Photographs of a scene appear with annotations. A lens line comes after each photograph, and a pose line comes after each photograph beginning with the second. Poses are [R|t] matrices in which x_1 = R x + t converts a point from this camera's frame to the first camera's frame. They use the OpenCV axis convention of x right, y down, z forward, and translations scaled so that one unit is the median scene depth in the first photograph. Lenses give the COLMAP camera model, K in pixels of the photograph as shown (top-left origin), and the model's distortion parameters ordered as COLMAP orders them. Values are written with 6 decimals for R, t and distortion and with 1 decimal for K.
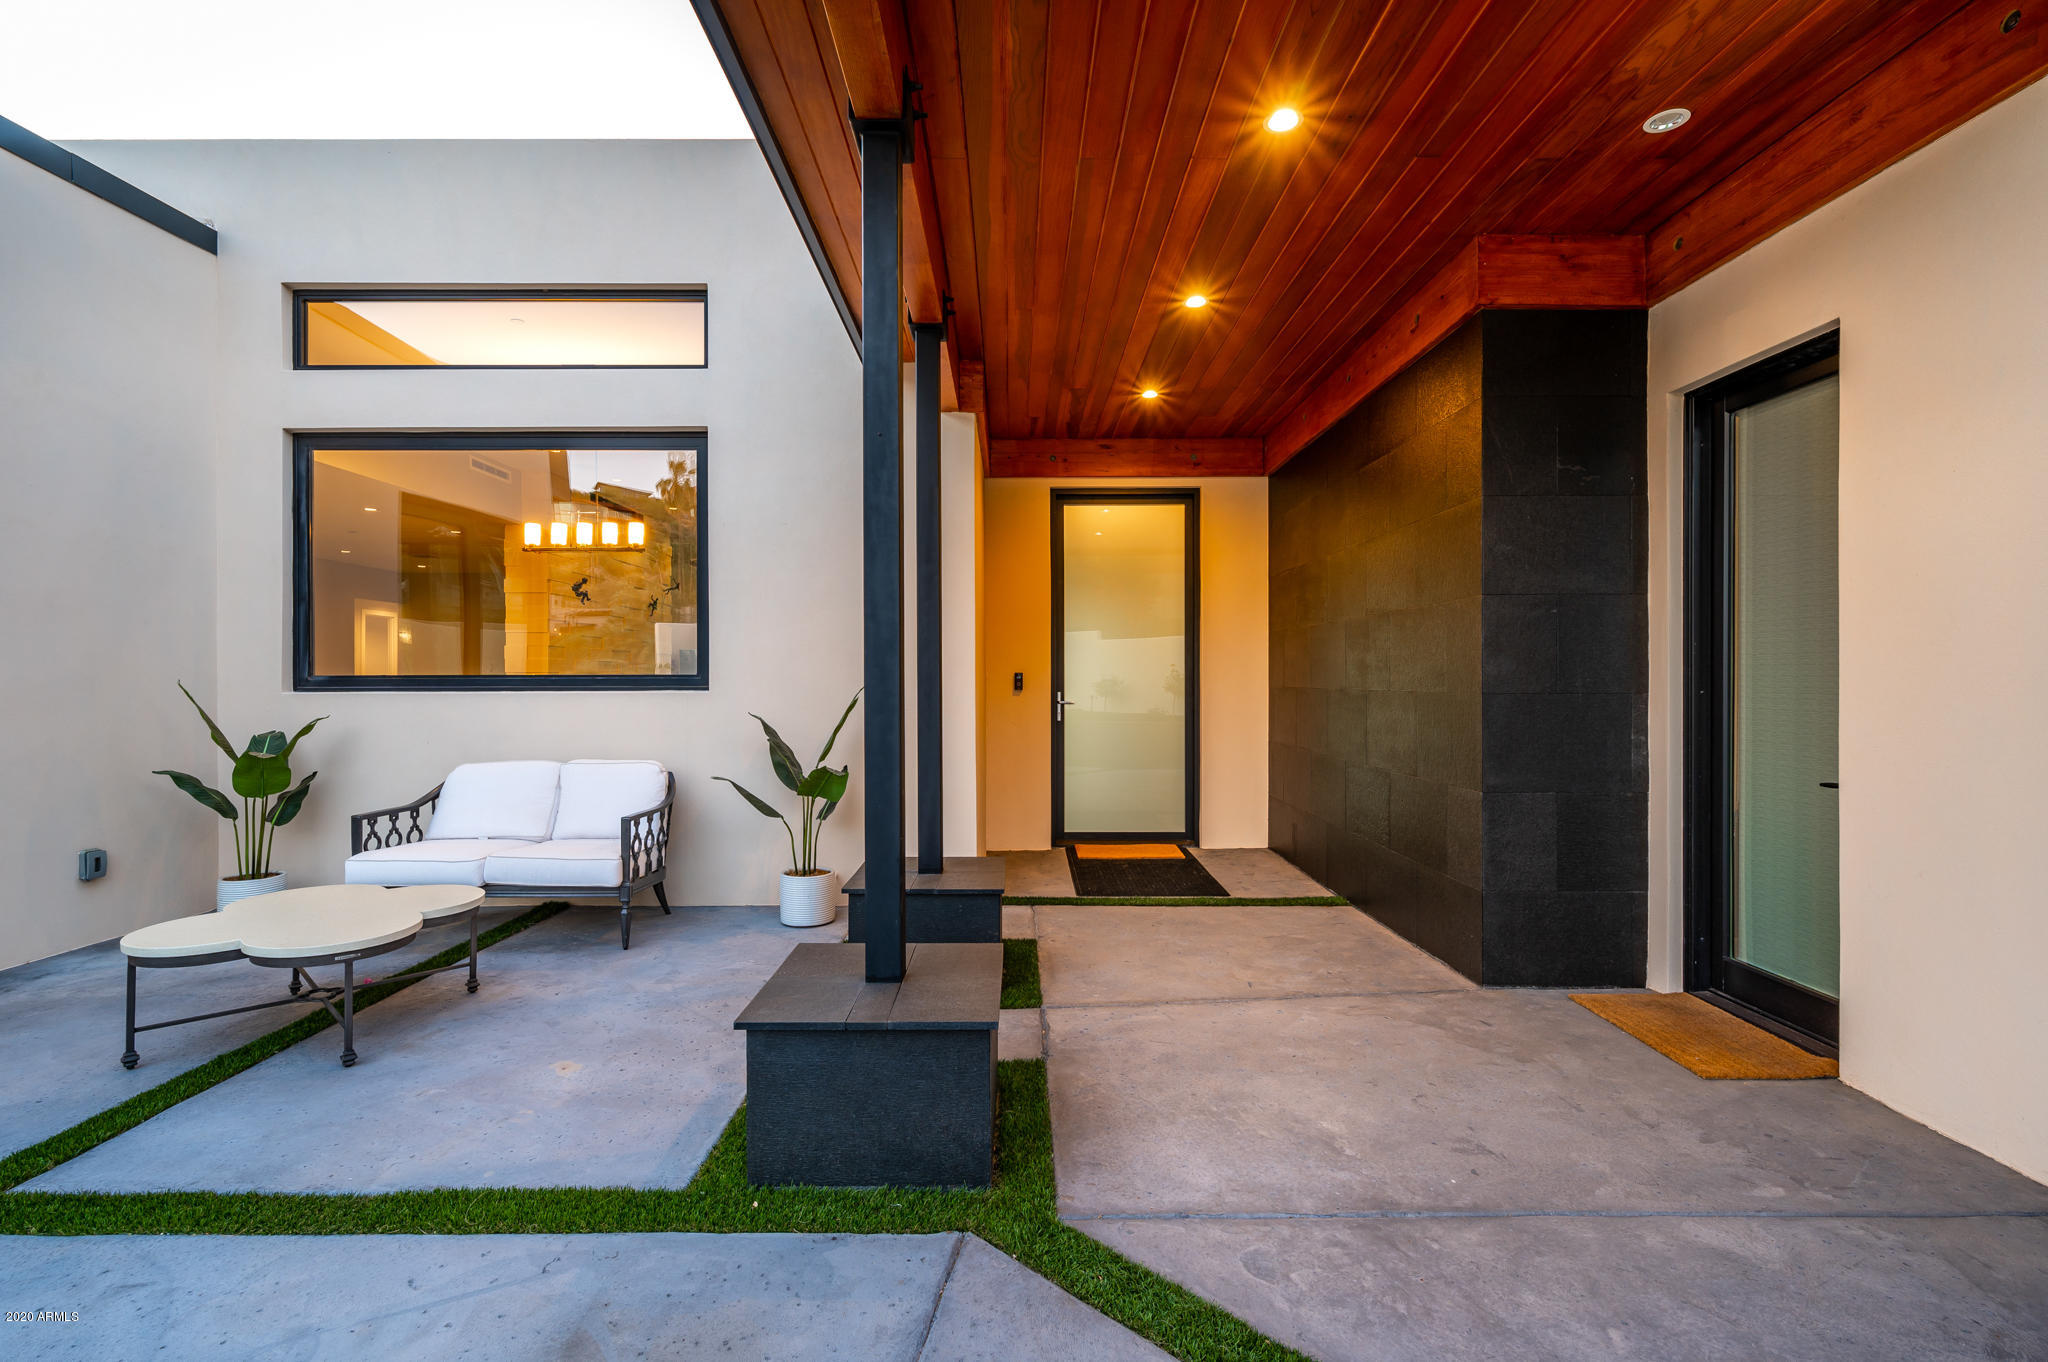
lens RADIAL K [[905.7, 0, 1024.0], [0, 905.7, 681.0], [0, 0, 1]] dist [0.001531, 0.000560]
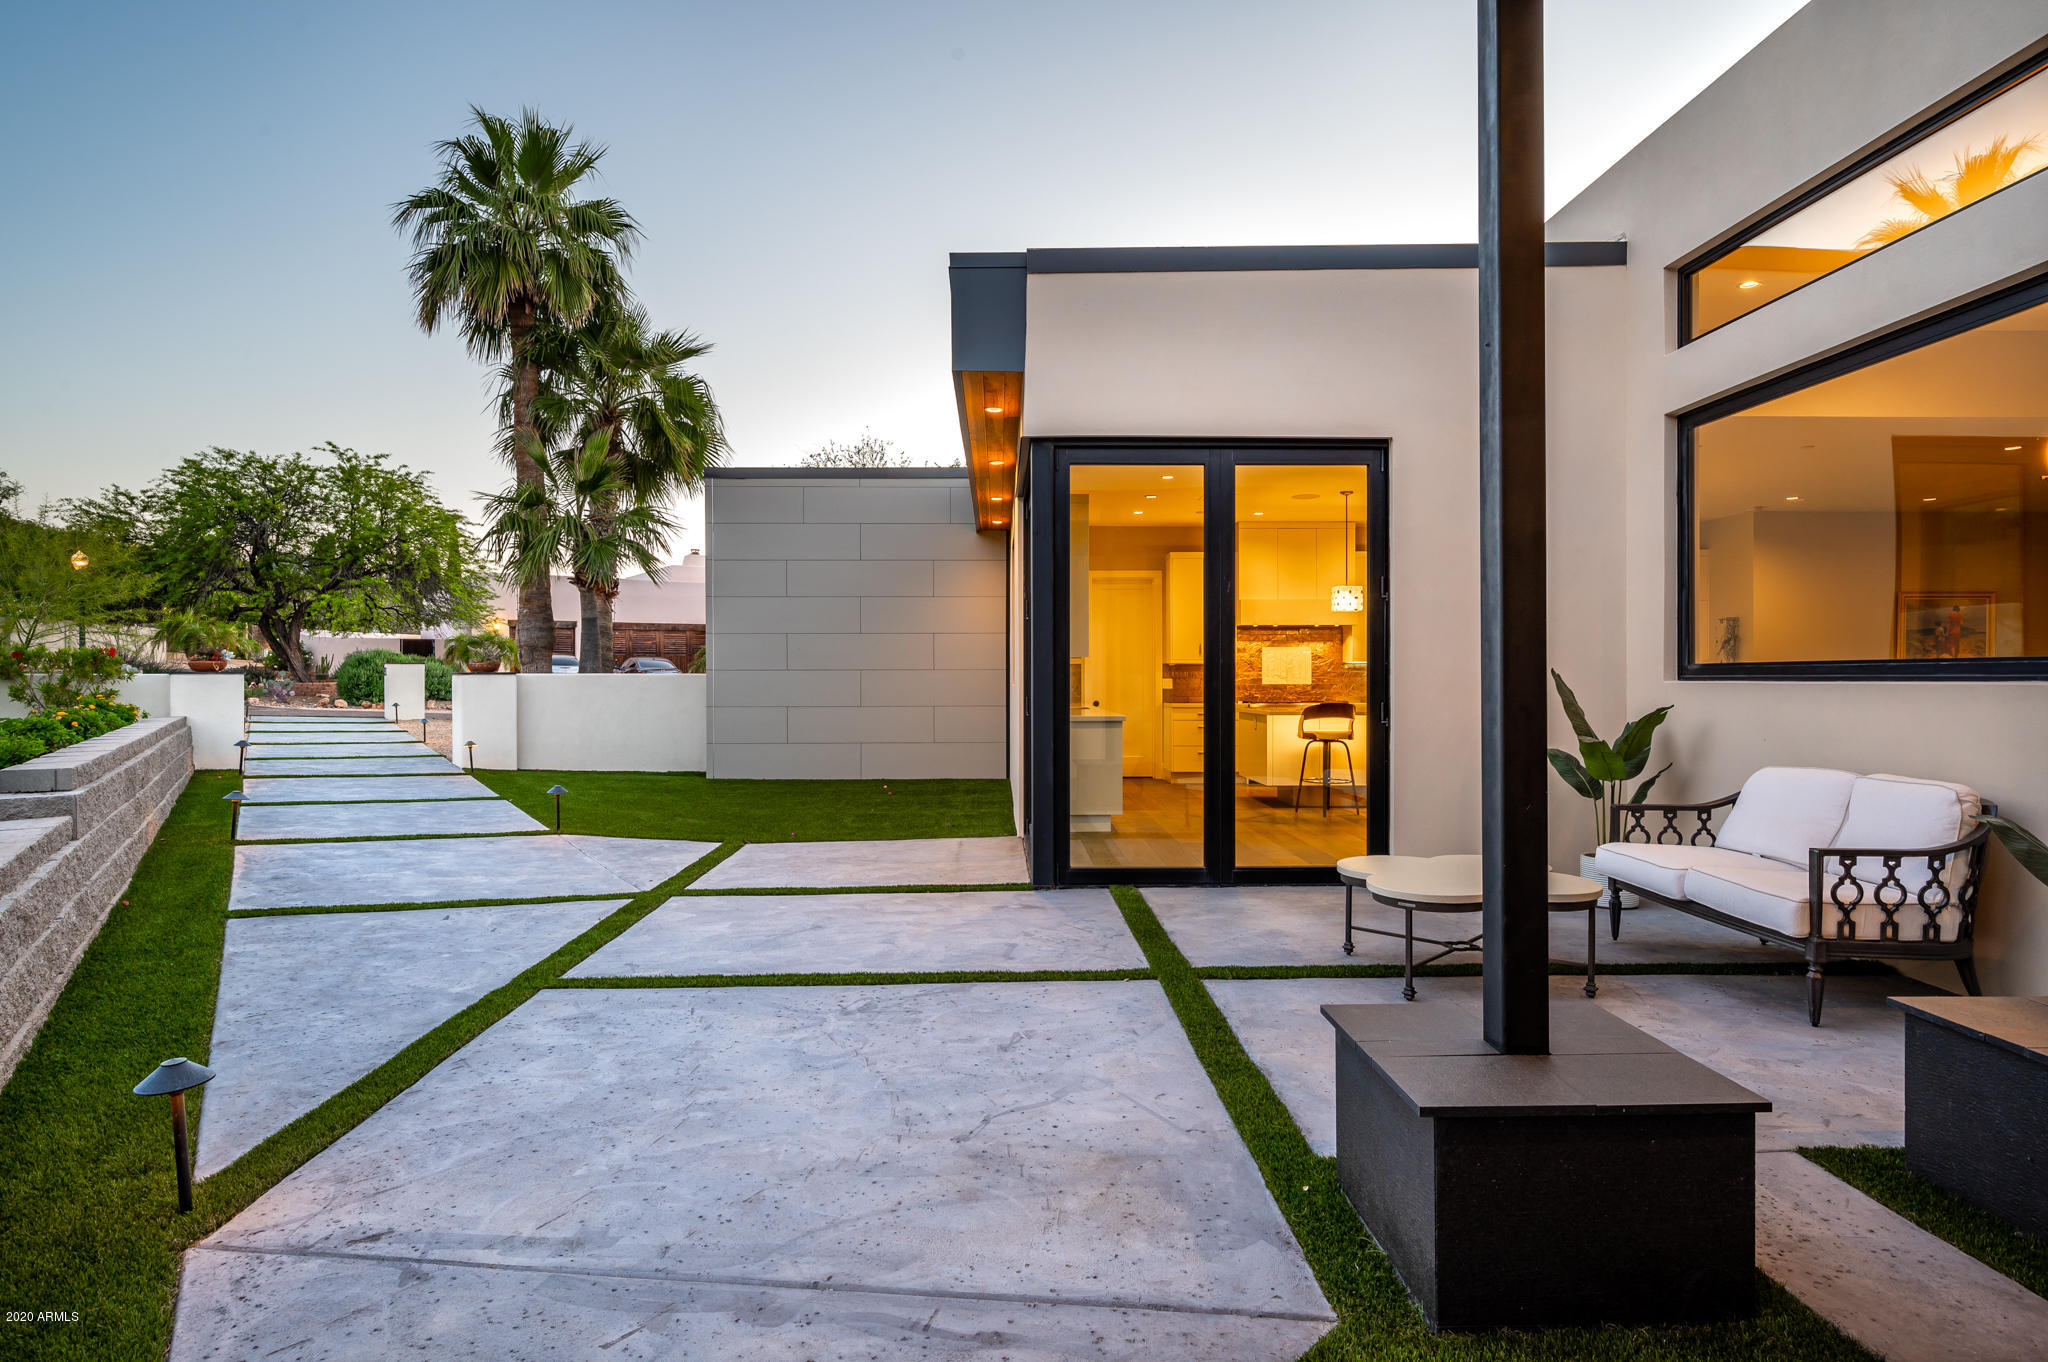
lens RADIAL K [[1102.1, 0, 1024.0], [0, 1102.1, 681.0], [0, 0, 1]] dist [0.000694, 0.000028]
pose [[0.016902, 0.004859, -0.999845, 0.417495], [0.009178, 0.999945, 0.005015, 0.000947], [0.999815, -0.009261, 0.016856, 0.302905]]
